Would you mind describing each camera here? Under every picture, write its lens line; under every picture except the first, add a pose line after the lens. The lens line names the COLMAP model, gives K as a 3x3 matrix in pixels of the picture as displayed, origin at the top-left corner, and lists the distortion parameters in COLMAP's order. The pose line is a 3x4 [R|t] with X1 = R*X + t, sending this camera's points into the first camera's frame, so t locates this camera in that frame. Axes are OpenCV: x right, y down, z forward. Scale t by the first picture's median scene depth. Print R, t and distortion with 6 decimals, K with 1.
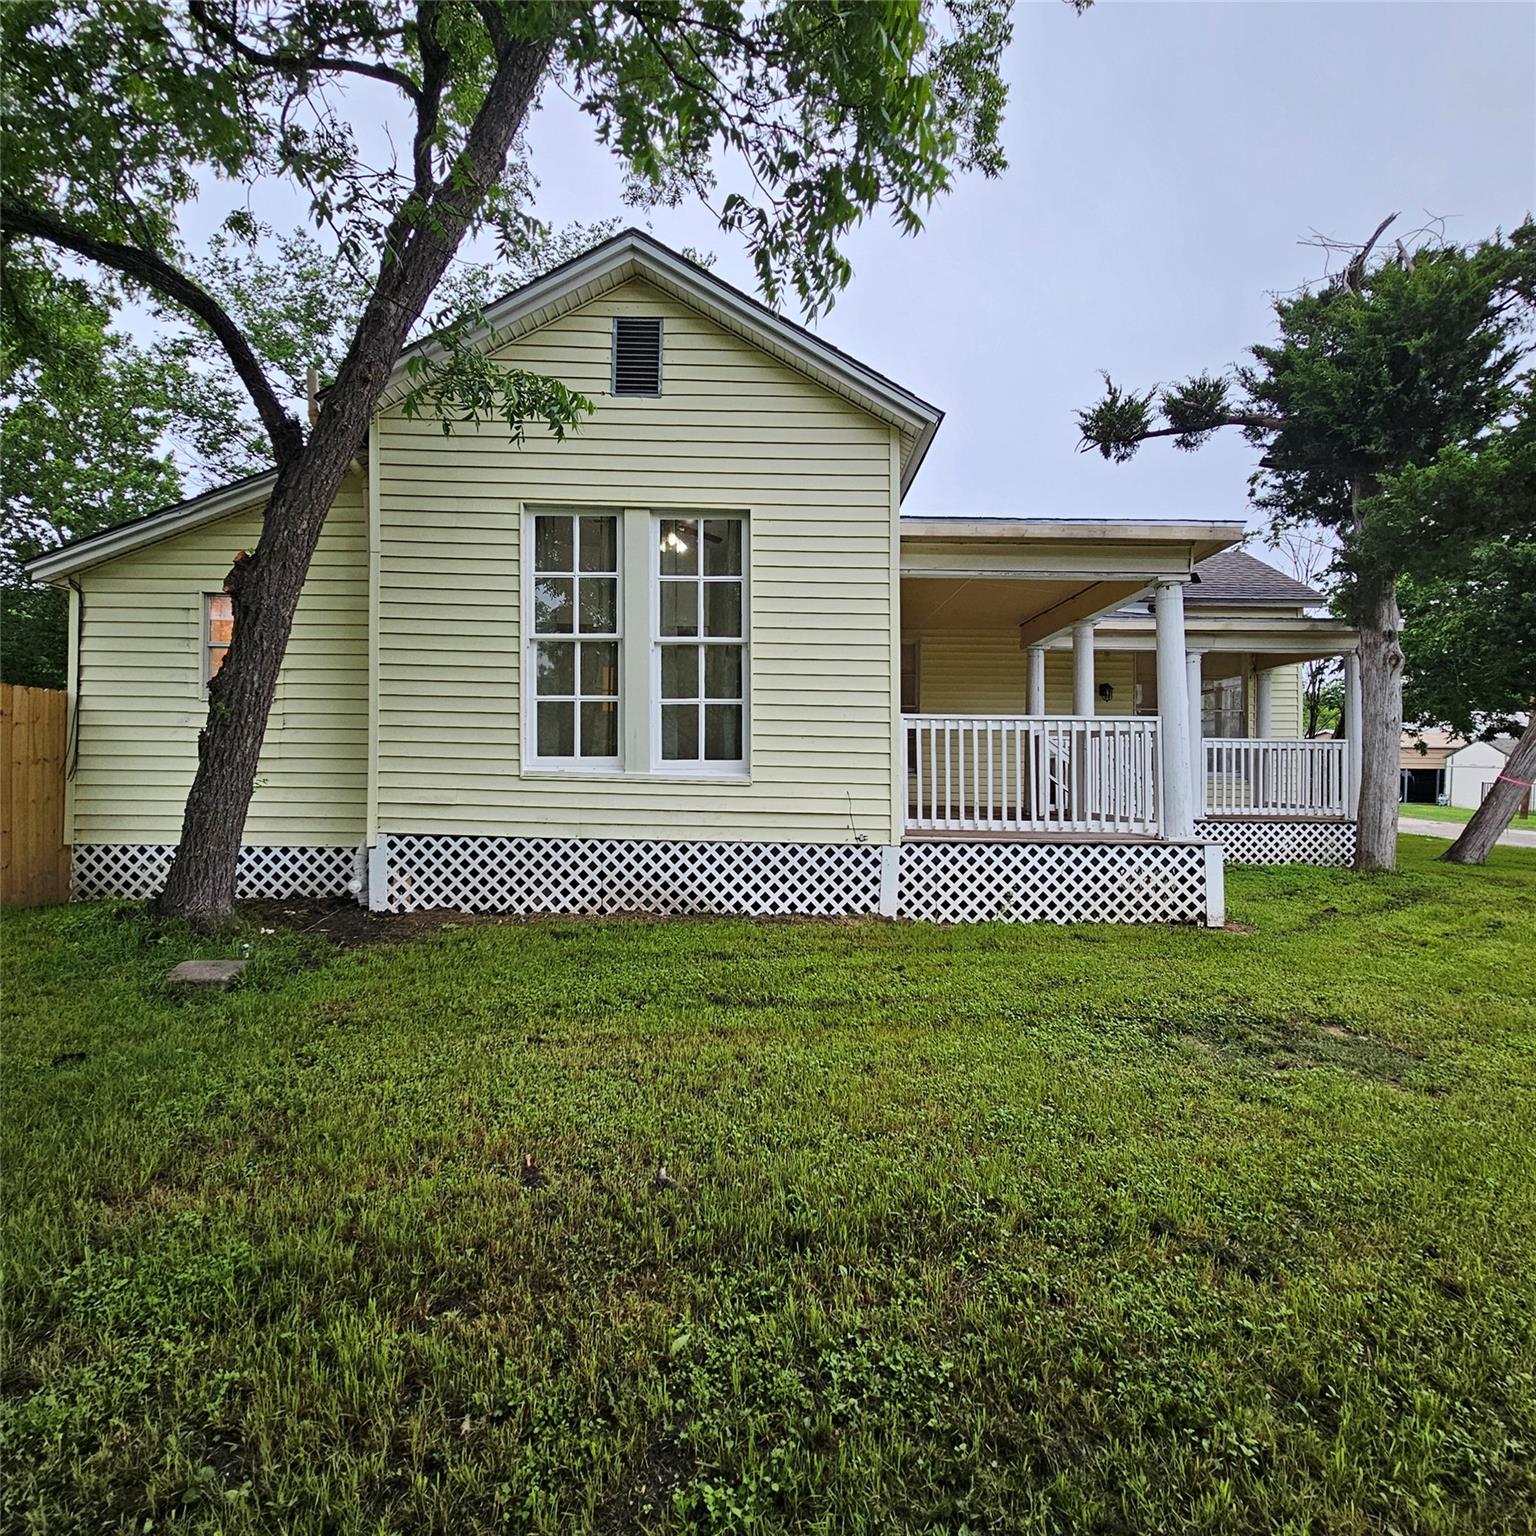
lens RADIAL K [[832.3, 0, 776.4], [0, 832.3, 775.1], [0, 0, 1]] dist [-0.000282, 0.000462]
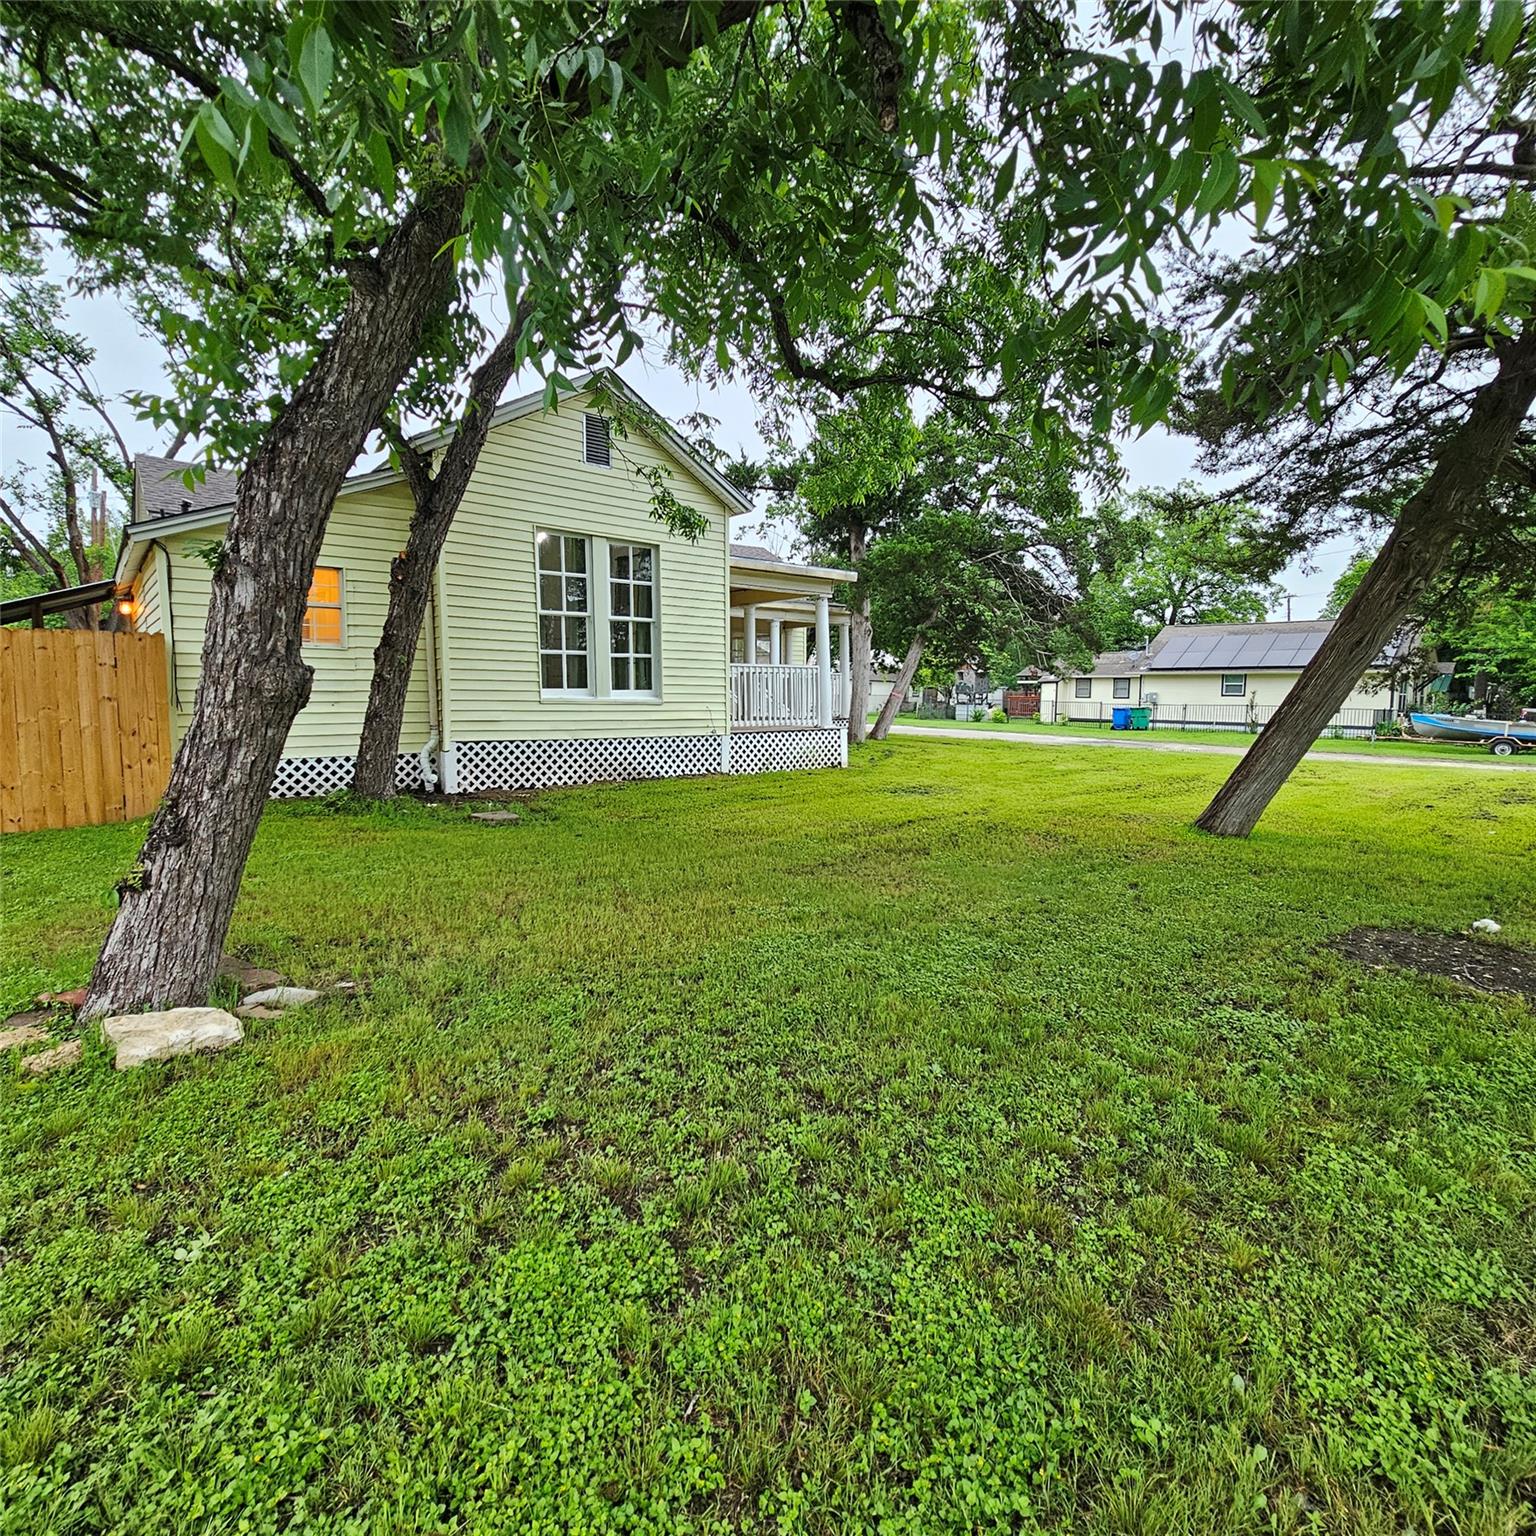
lens RADIAL K [[832.3, 0, 762.0], [0, 832.3, 762.7], [0, 0, 1]] dist [-0.000282, 0.000462]
pose [[0.776725, -0.063216, 0.626660, -0.974381], [0.002481, 0.995250, 0.097323, -0.035769], [-0.629836, -0.074038, 0.773192, -0.504206]]
